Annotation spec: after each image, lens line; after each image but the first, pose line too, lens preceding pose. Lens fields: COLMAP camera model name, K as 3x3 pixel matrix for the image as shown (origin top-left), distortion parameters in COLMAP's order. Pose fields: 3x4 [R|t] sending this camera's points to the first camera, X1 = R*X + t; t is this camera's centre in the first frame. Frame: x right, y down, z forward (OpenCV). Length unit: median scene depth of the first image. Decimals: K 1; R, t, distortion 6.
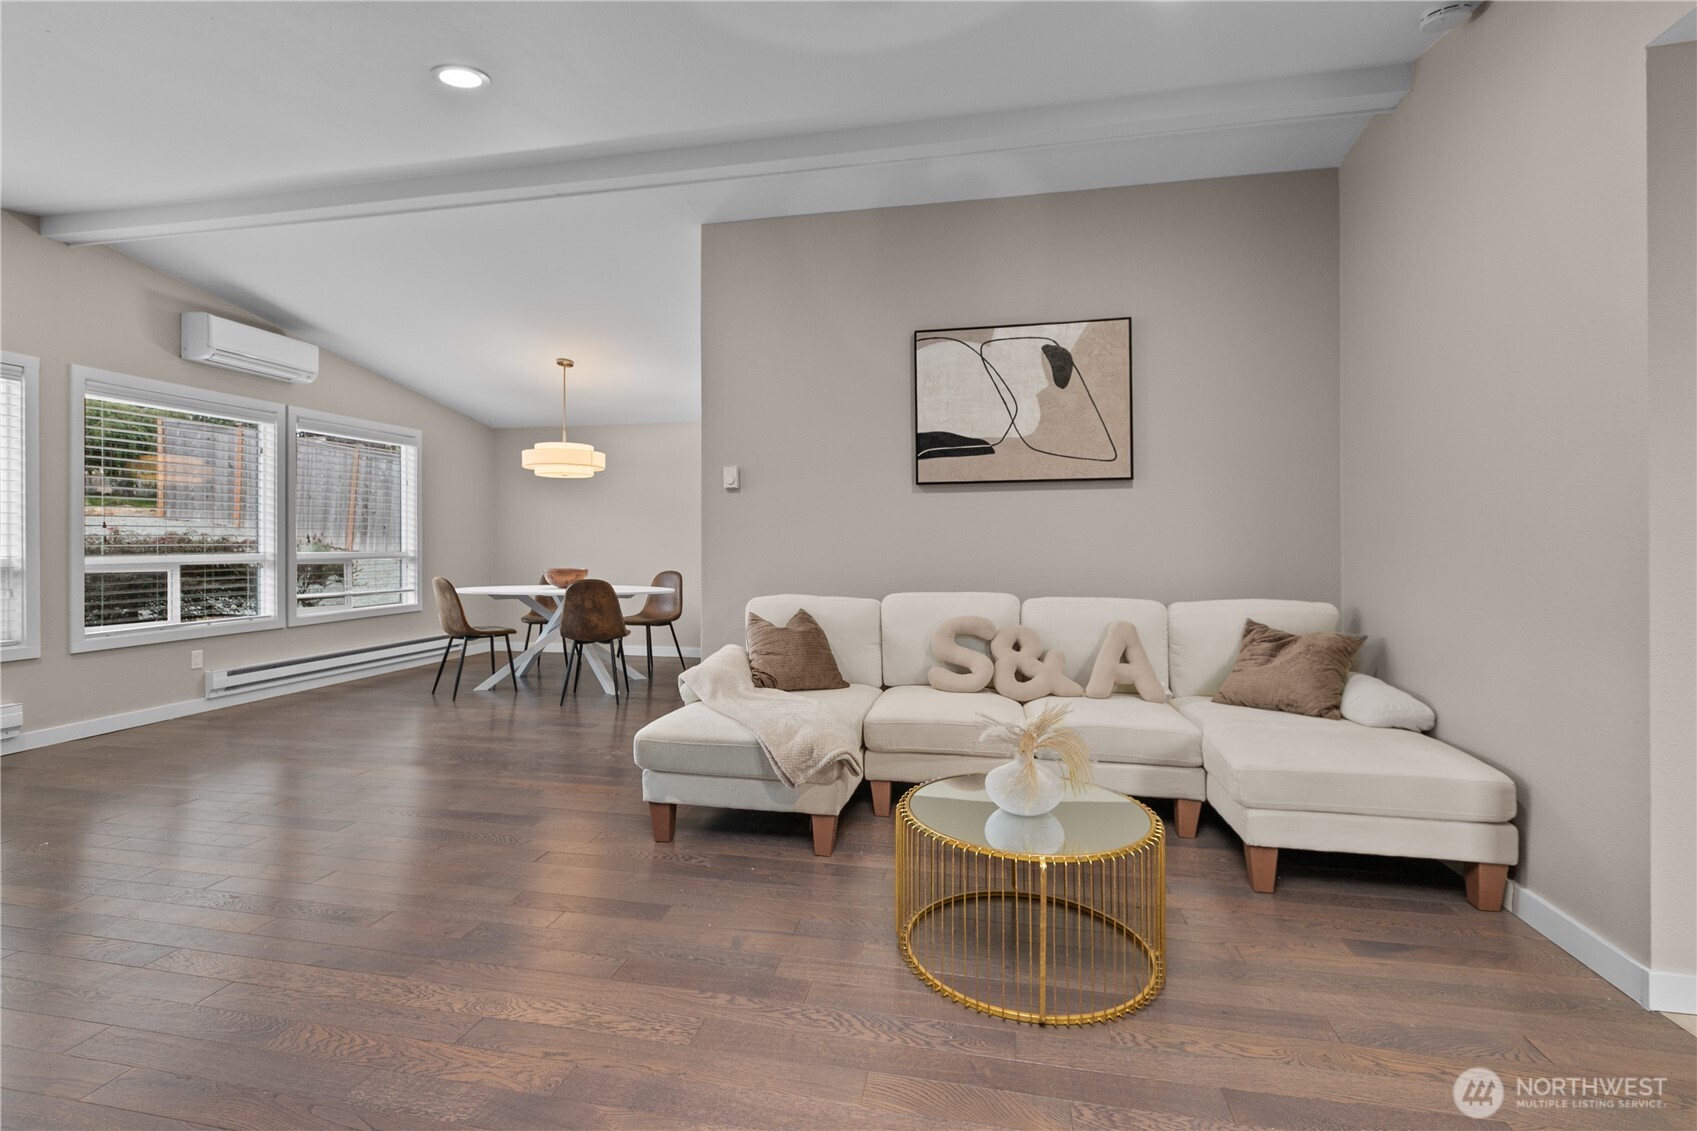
lens RADIAL K [[757.3, 0, 854.9], [0, 757.3, 533.8], [0, 0, 1]] dist [-0.000355, 0.000168]
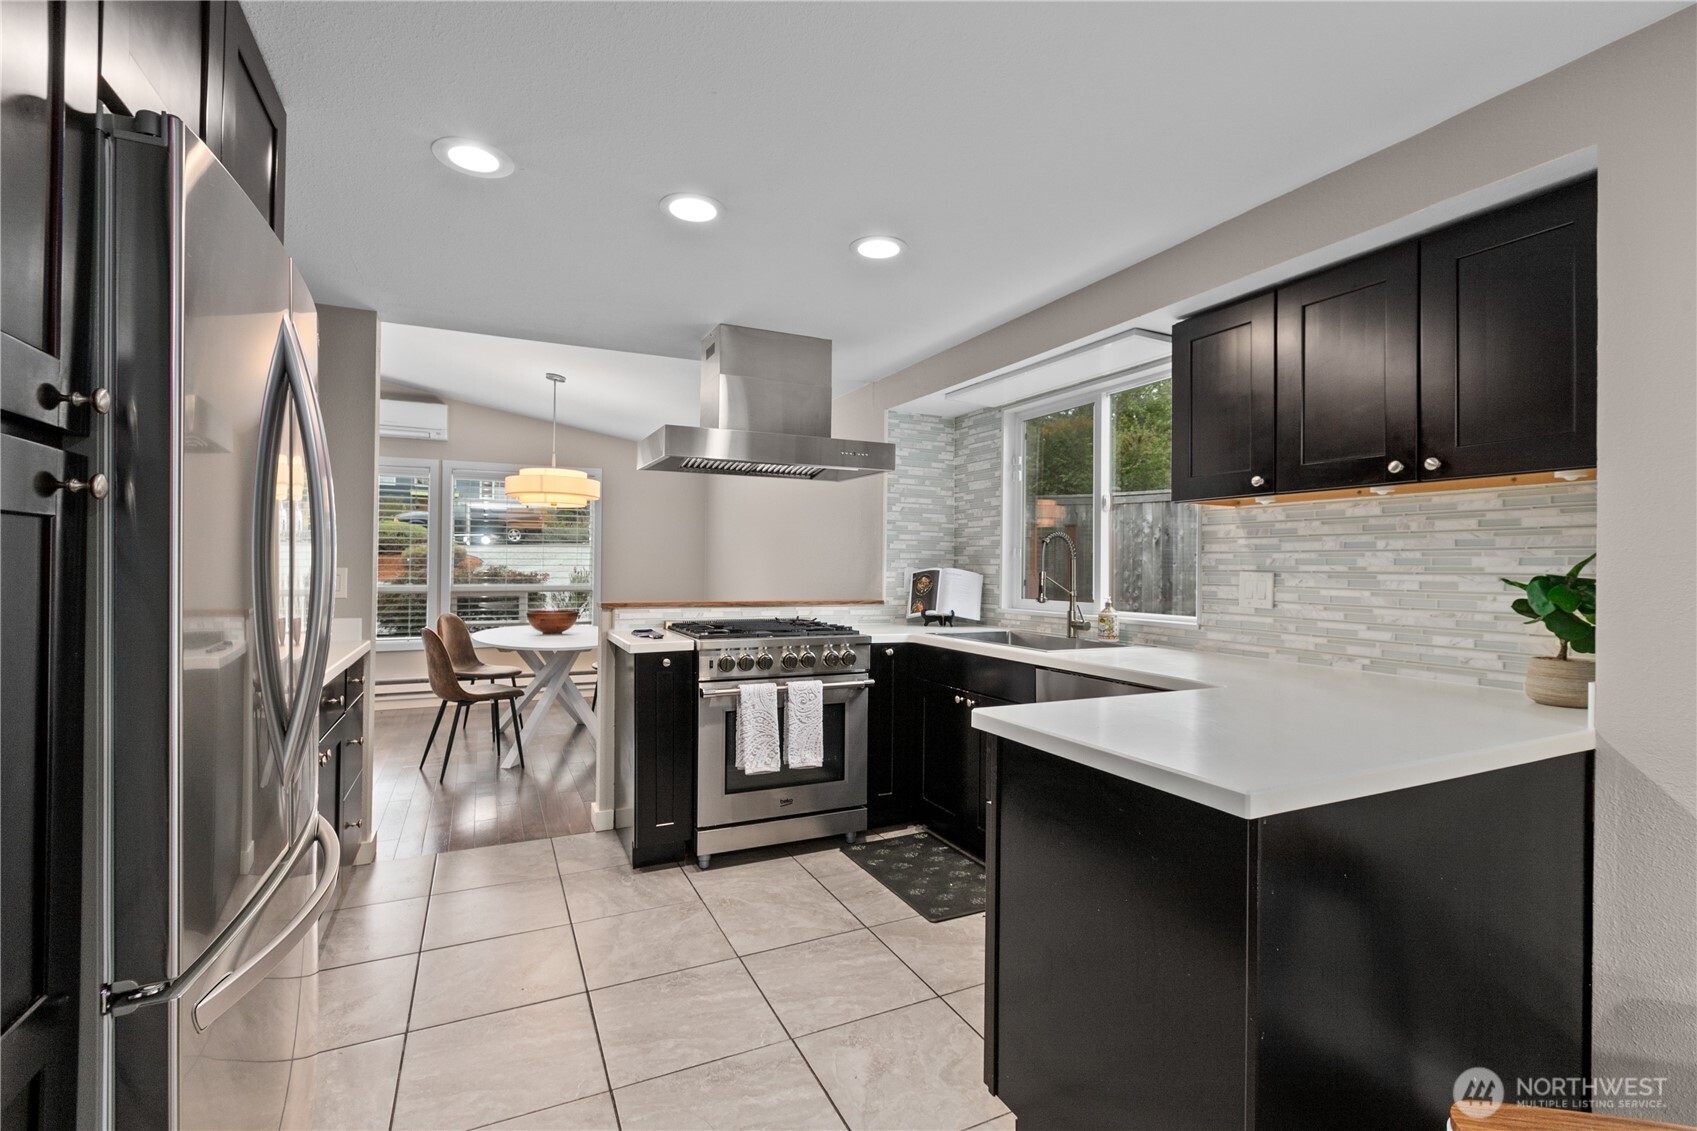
lens RADIAL K [[757.3, 0, 856.4], [0, 757.3, 563.4], [0, 0, 1]] dist [-0.000355, 0.000168]
pose [[0.615147, 0.007410, -0.788378, 0.899359], [-0.002896, 0.999970, 0.007139, -0.032645], [0.788408, -0.002108, 0.615150, 1.214618]]
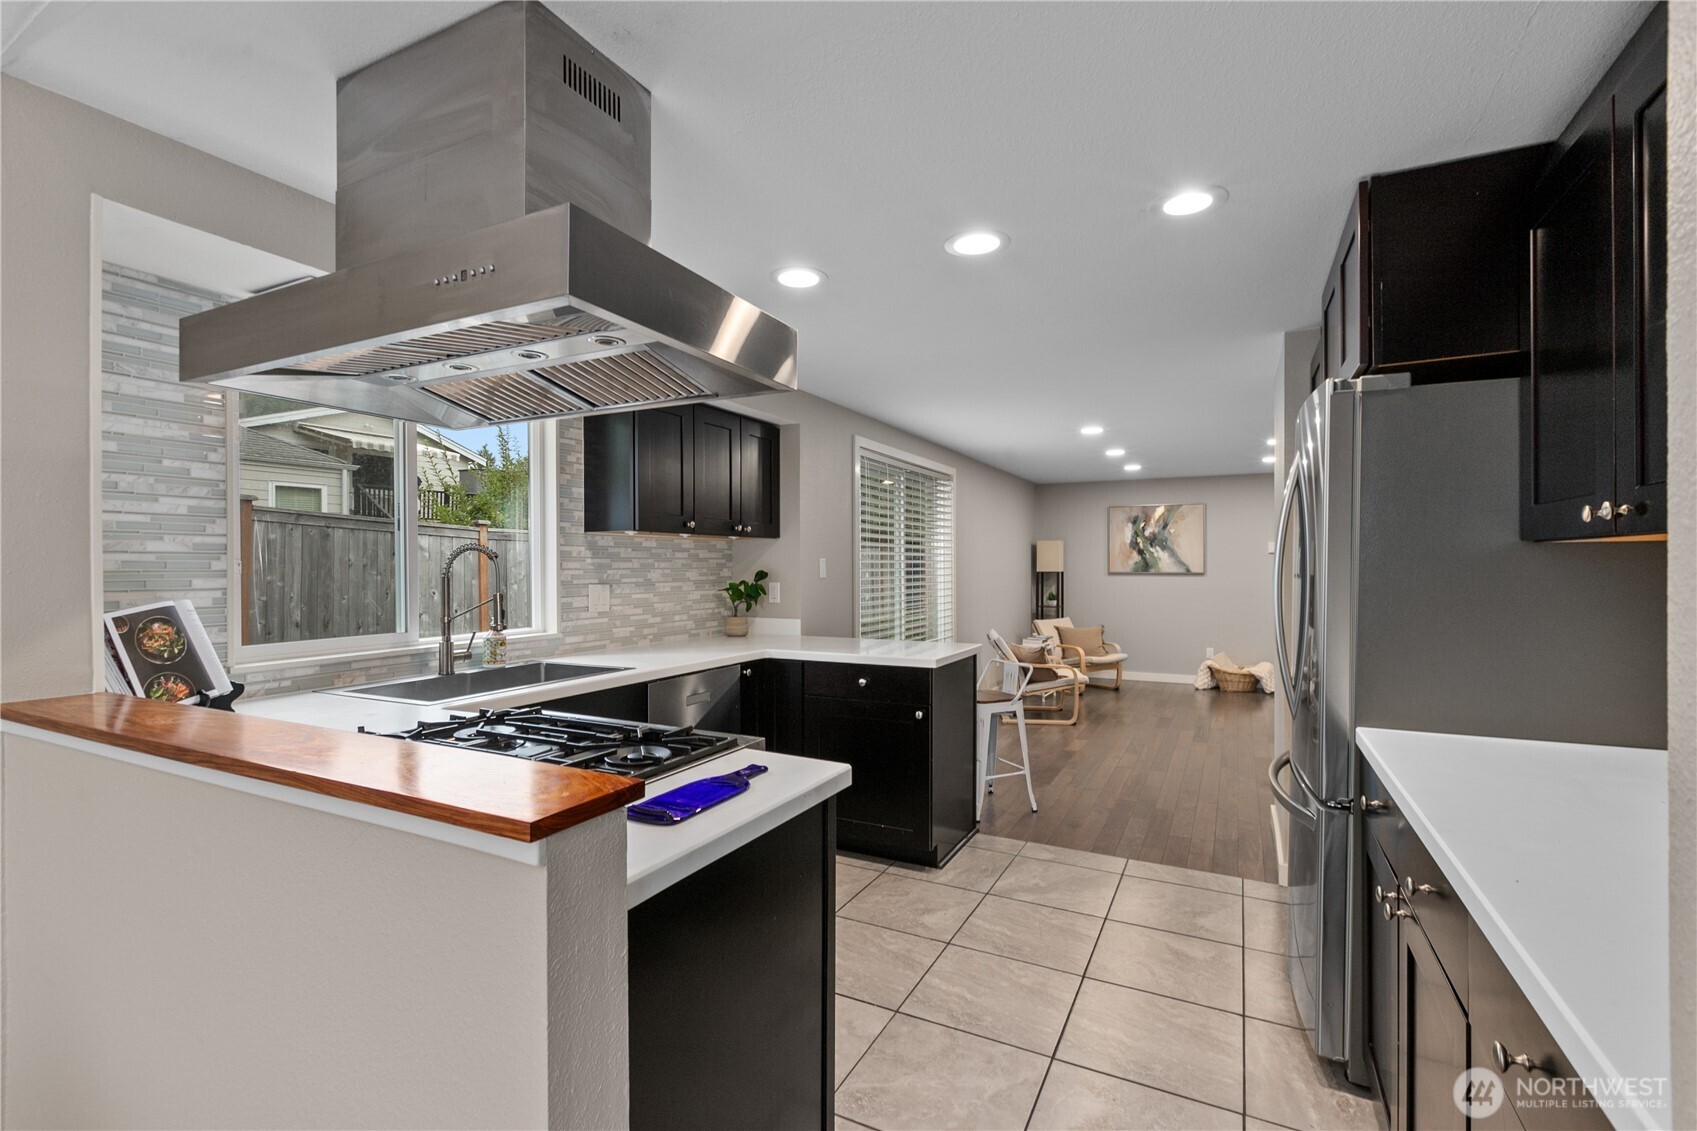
lens RADIAL K [[757.3, 0, 824.3], [0, 757.3, 573.1], [0, 0, 1]] dist [-0.000355, 0.000168]
pose [[0.290959, -0.005842, 0.956718, -0.329628], [-0.008223, 0.999929, 0.008607, -0.045664], [-0.956700, -0.010371, 0.290891, 1.427433]]
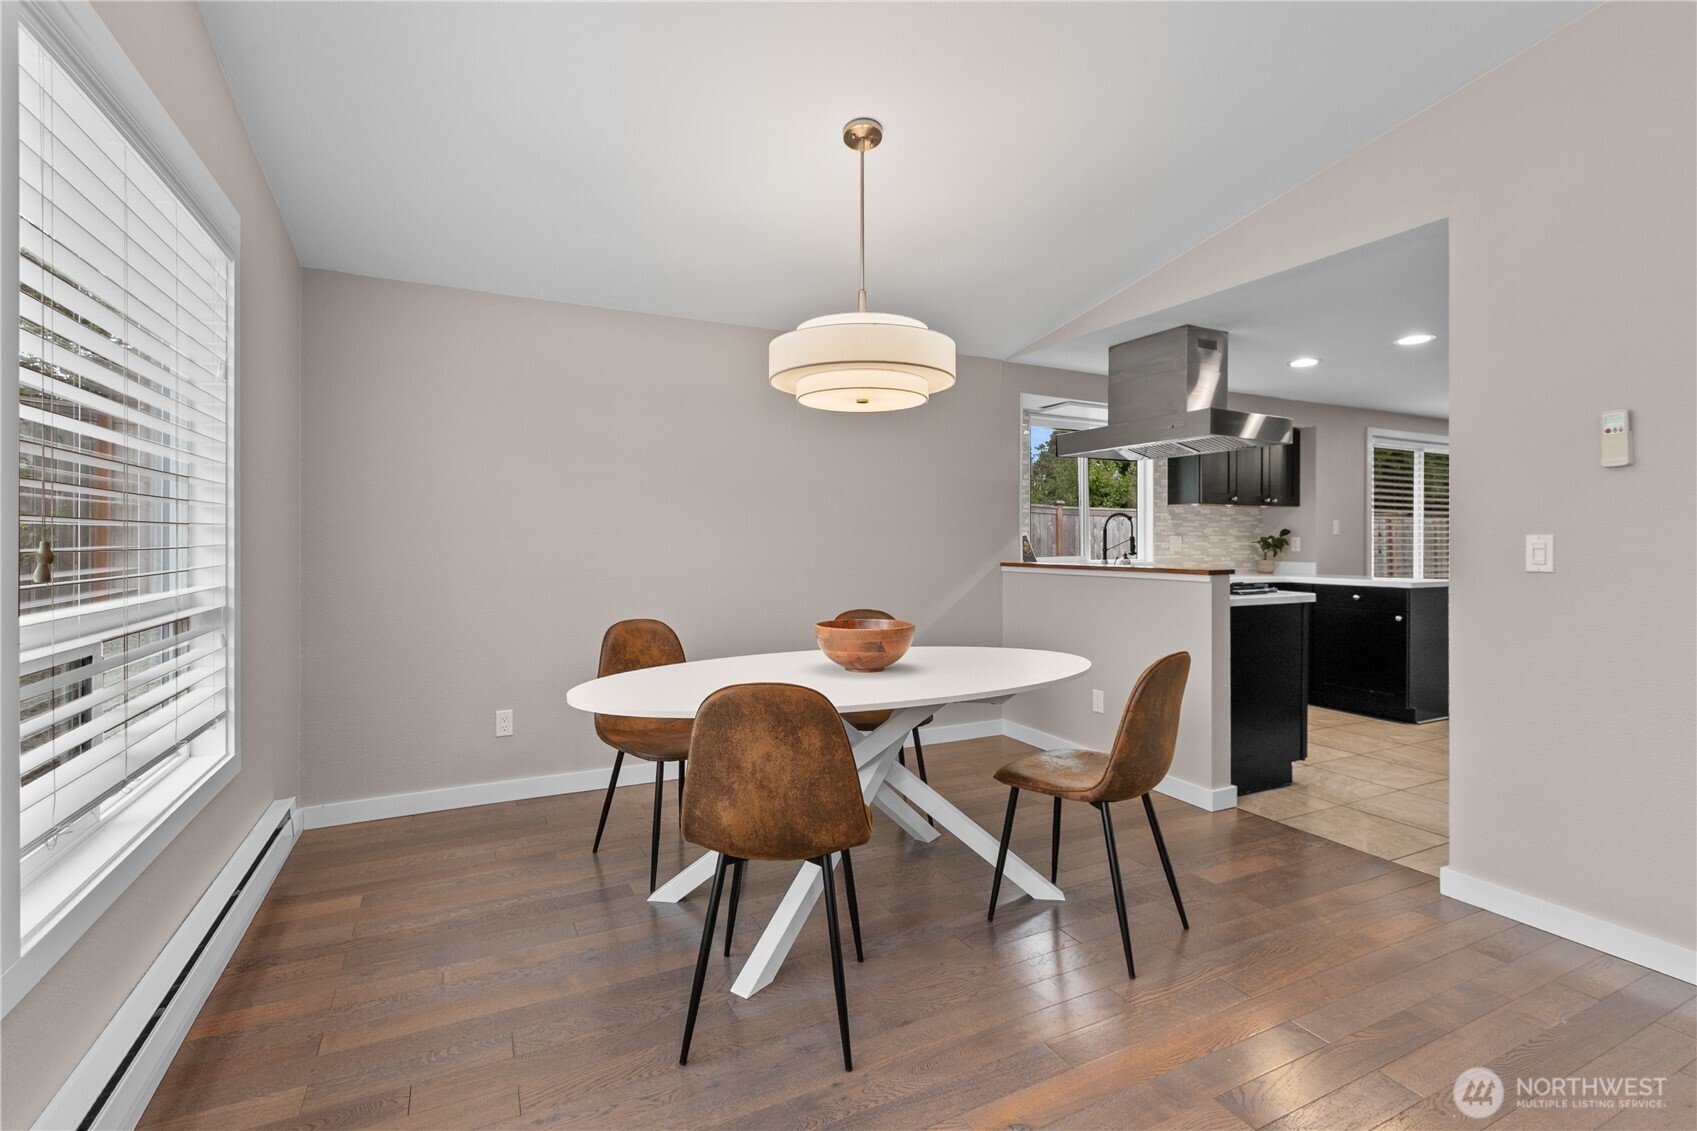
lens RADIAL K [[757.3, 0, 864.2], [0, 757.3, 538.9], [0, 0, 1]] dist [-0.000355, 0.000168]
pose [[0.783897, 0.008353, 0.620835, -1.070775], [-0.010445, 0.999945, -0.000266, -0.004146], [-0.620803, -0.006276, 0.783941, 1.099116]]
